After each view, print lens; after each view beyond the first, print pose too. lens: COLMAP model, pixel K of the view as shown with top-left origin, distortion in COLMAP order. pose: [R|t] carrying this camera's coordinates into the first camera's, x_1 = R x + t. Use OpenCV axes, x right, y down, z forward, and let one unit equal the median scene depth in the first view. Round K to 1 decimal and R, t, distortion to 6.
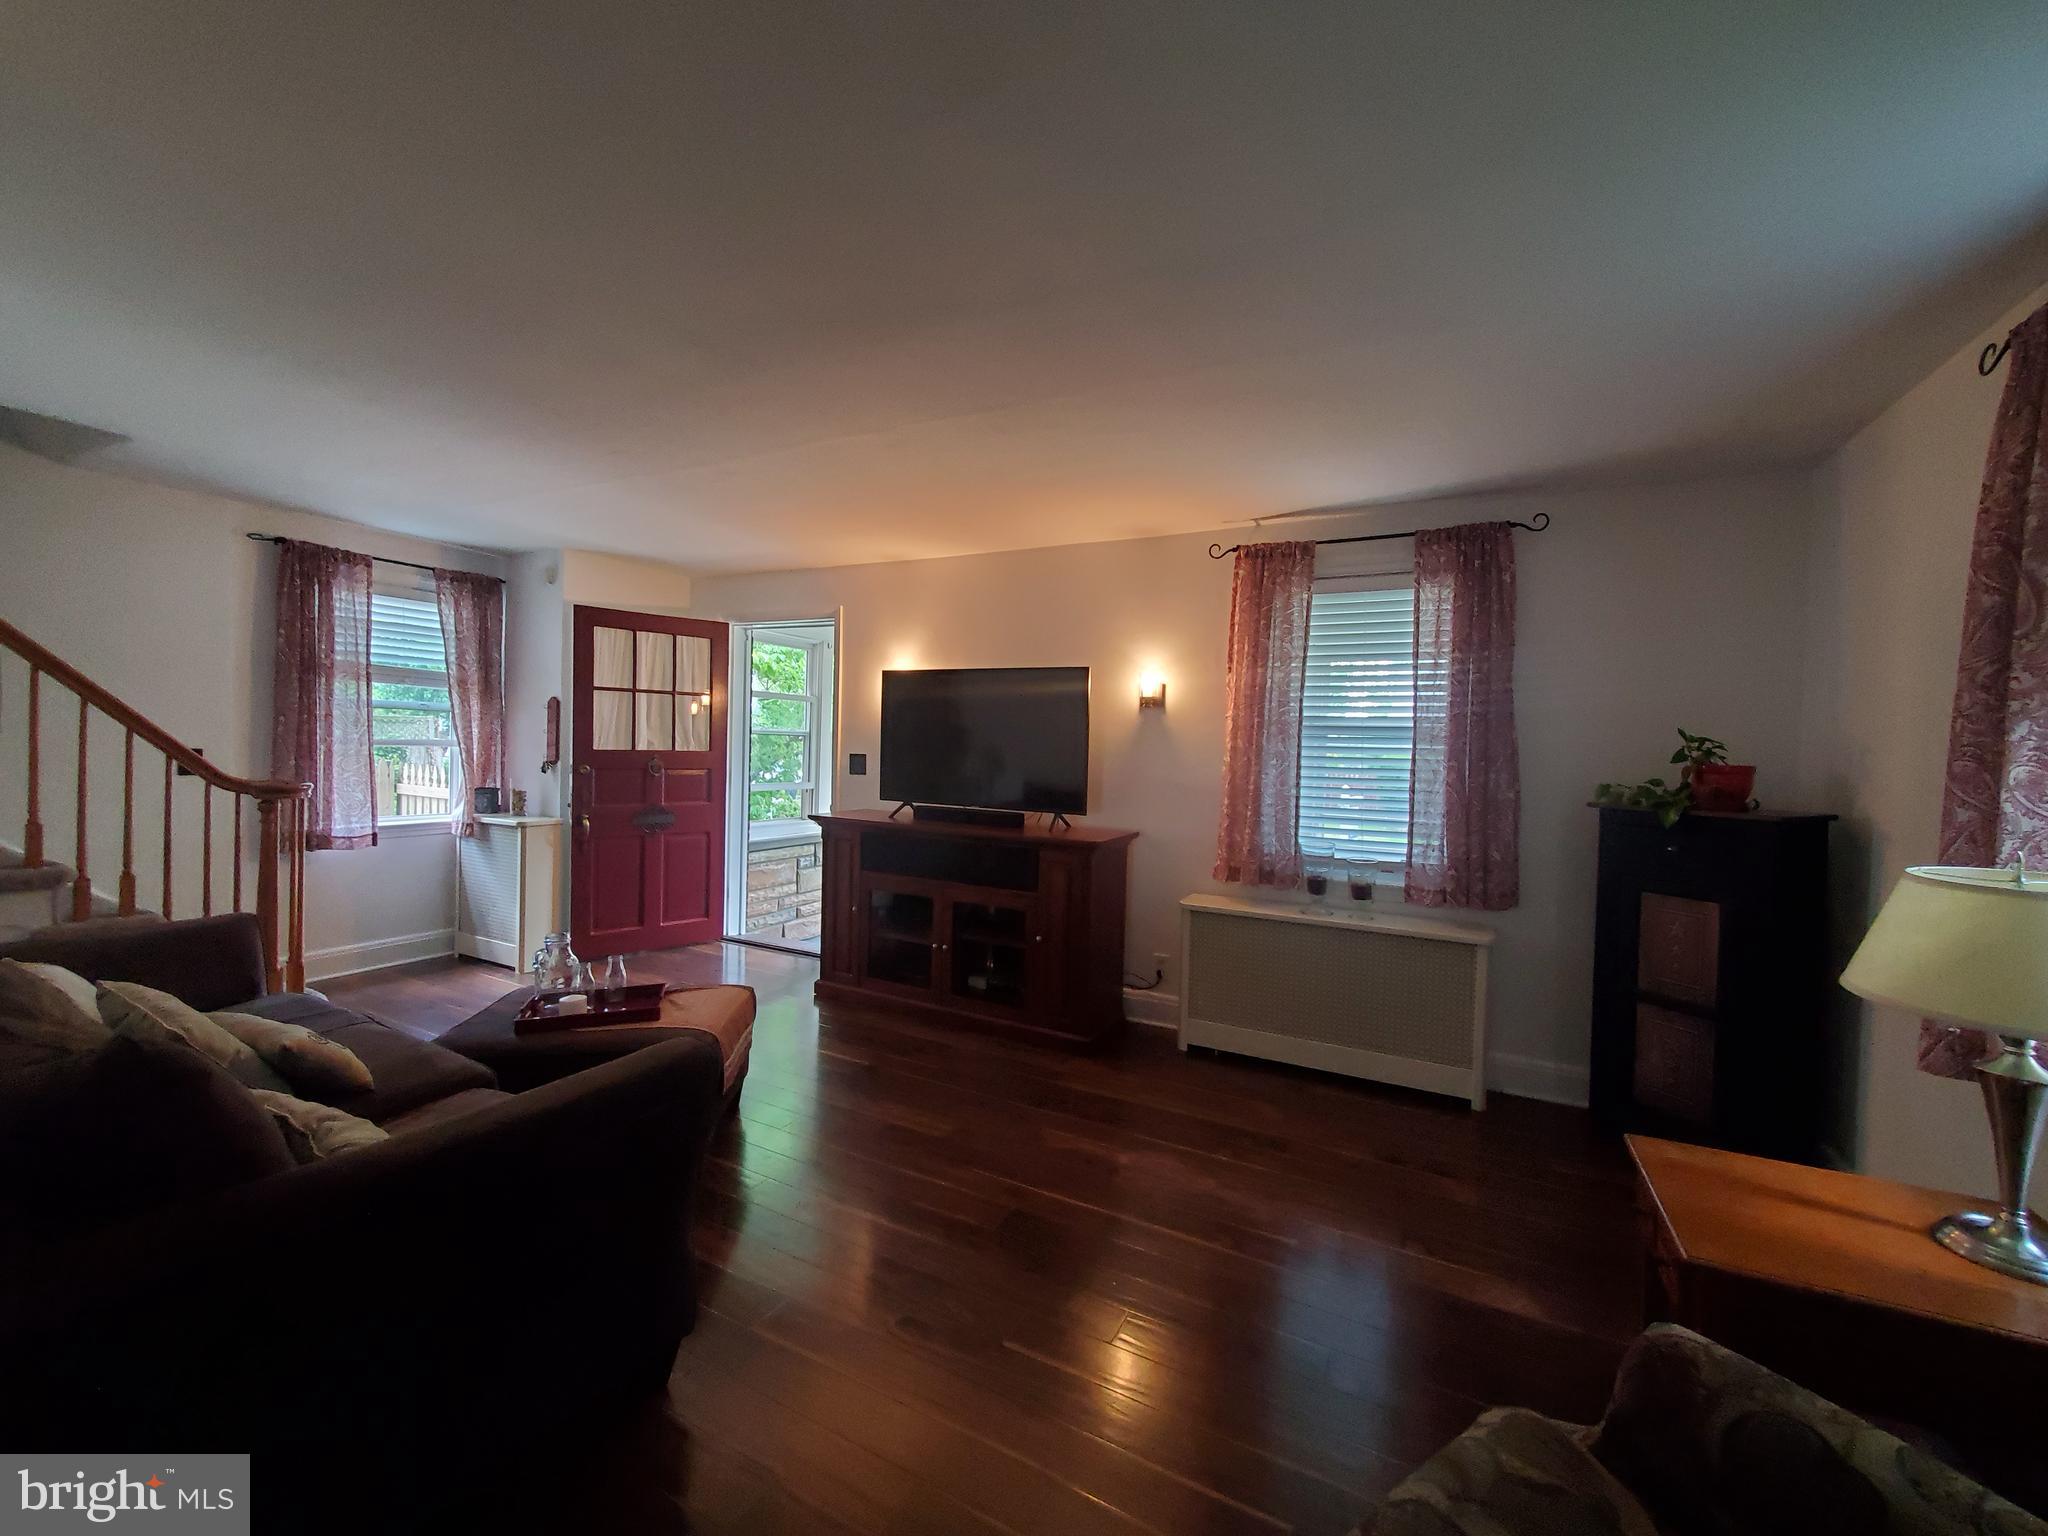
lens RADIAL K [[806.8, 0, 1053.0], [0, 806.8, 763.6], [0, 0, 1]] dist [0.015134, 0.000231]
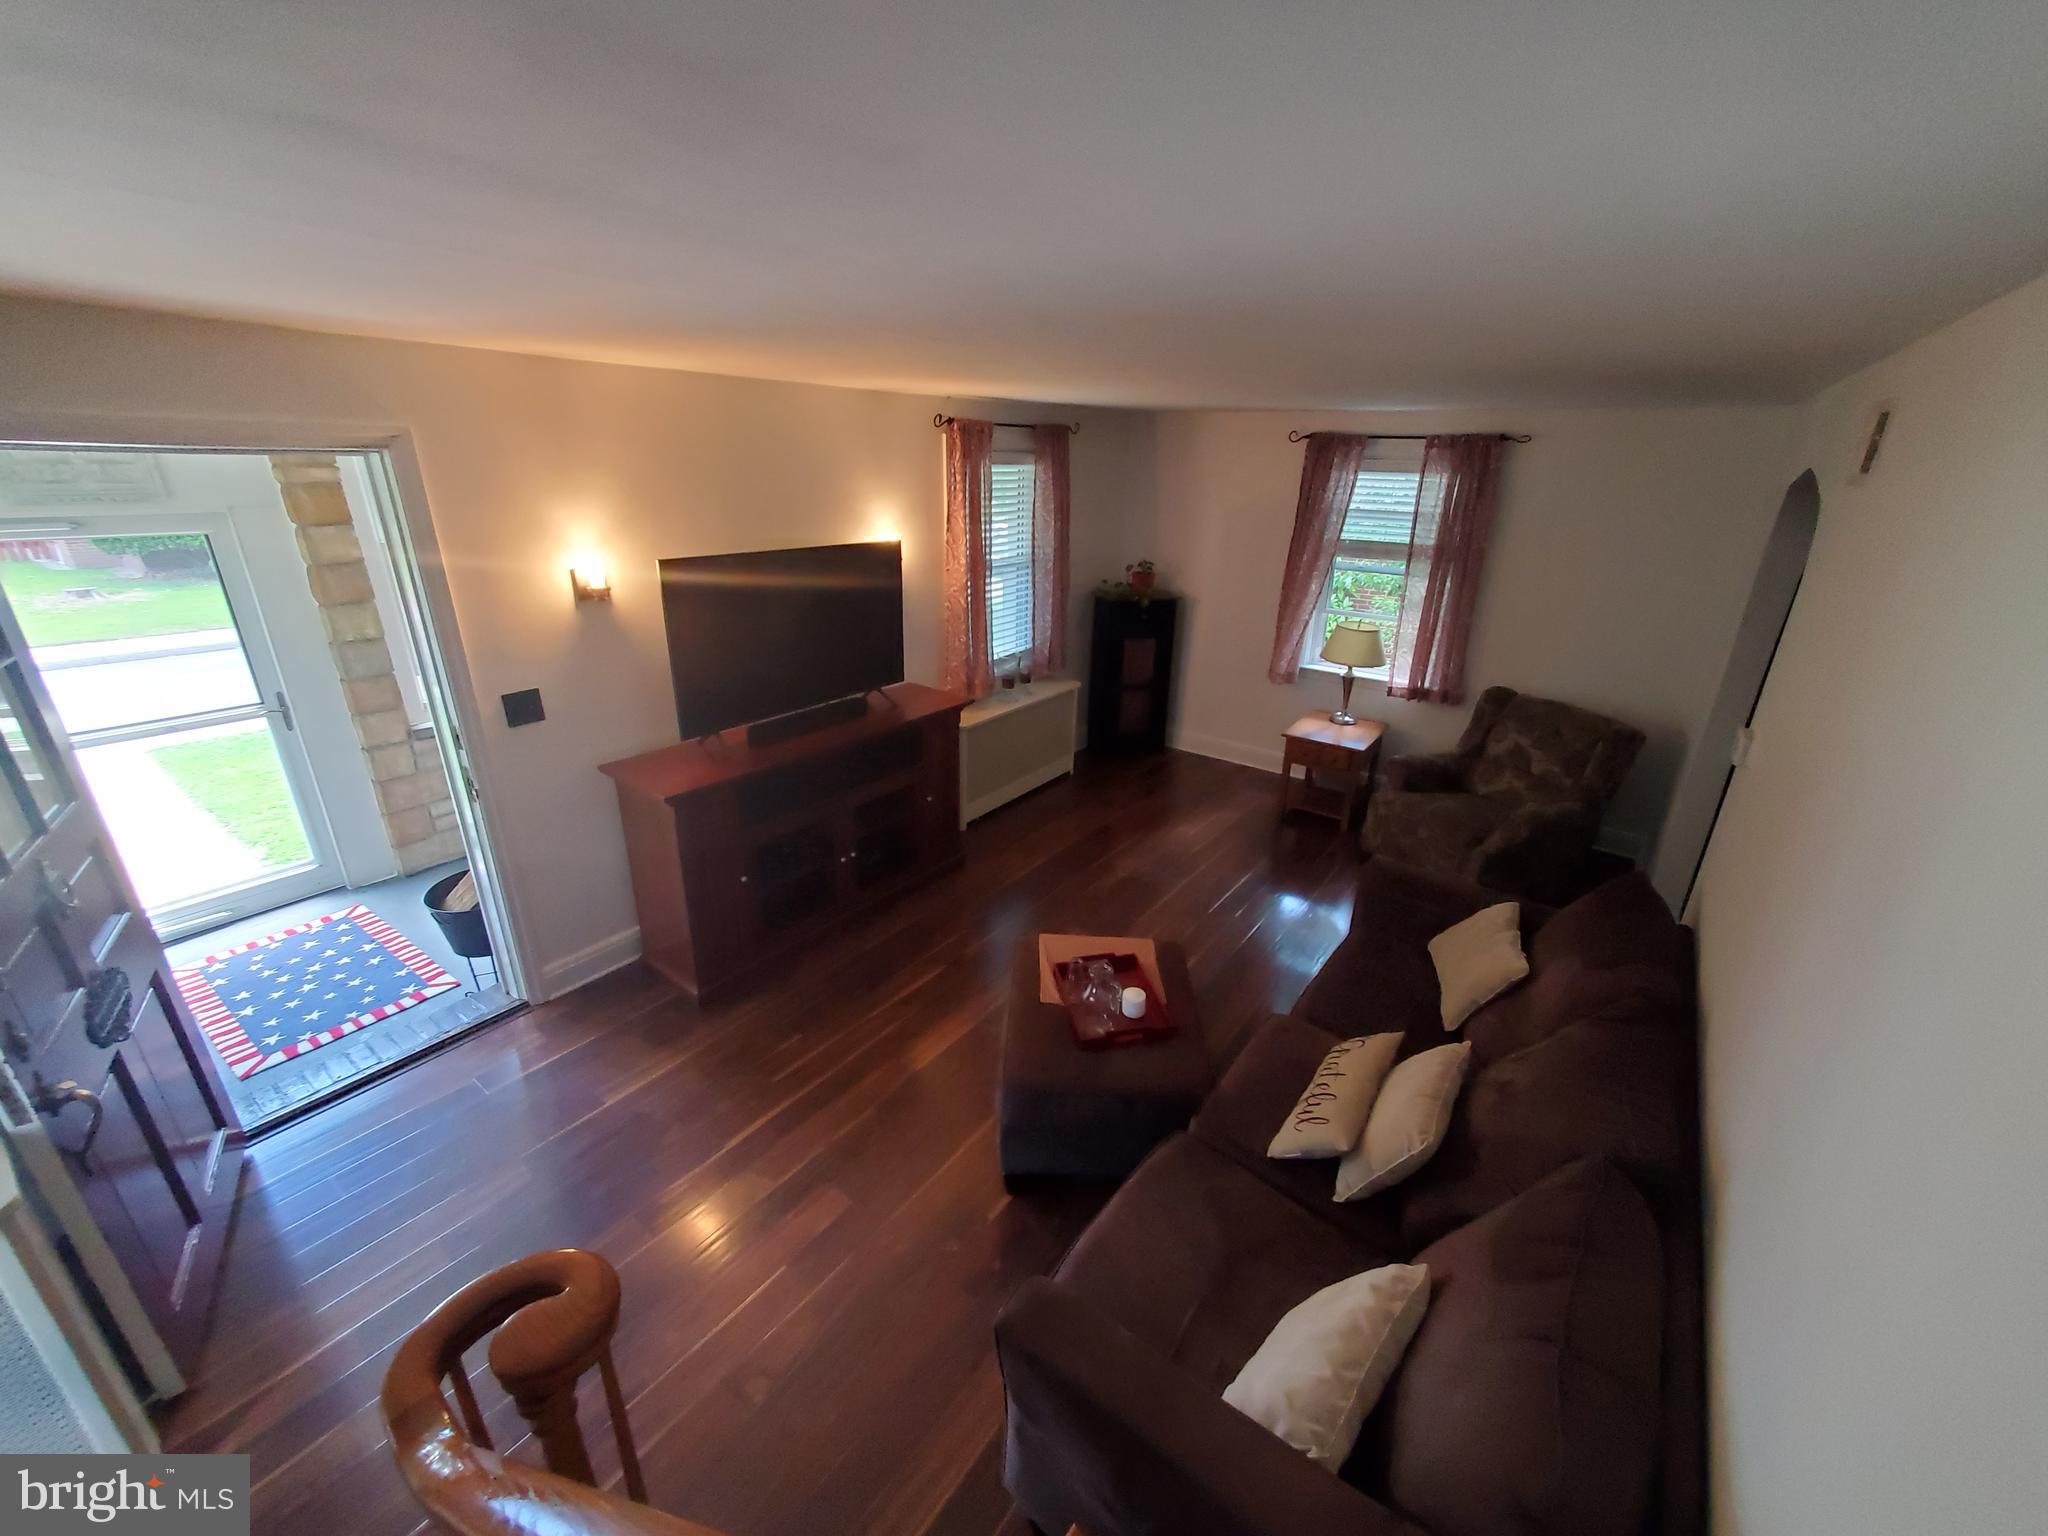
lens RADIAL K [[806.8, 0, 1029.8], [0, 806.8, 766.5], [0, 0, 1]] dist [0.015134, 0.000231]
pose [[0.171482, -0.381639, 0.908265, -0.990235], [0.001658, 0.922032, 0.387110, -0.258271], [-0.985186, -0.064876, 0.158744, 0.679624]]
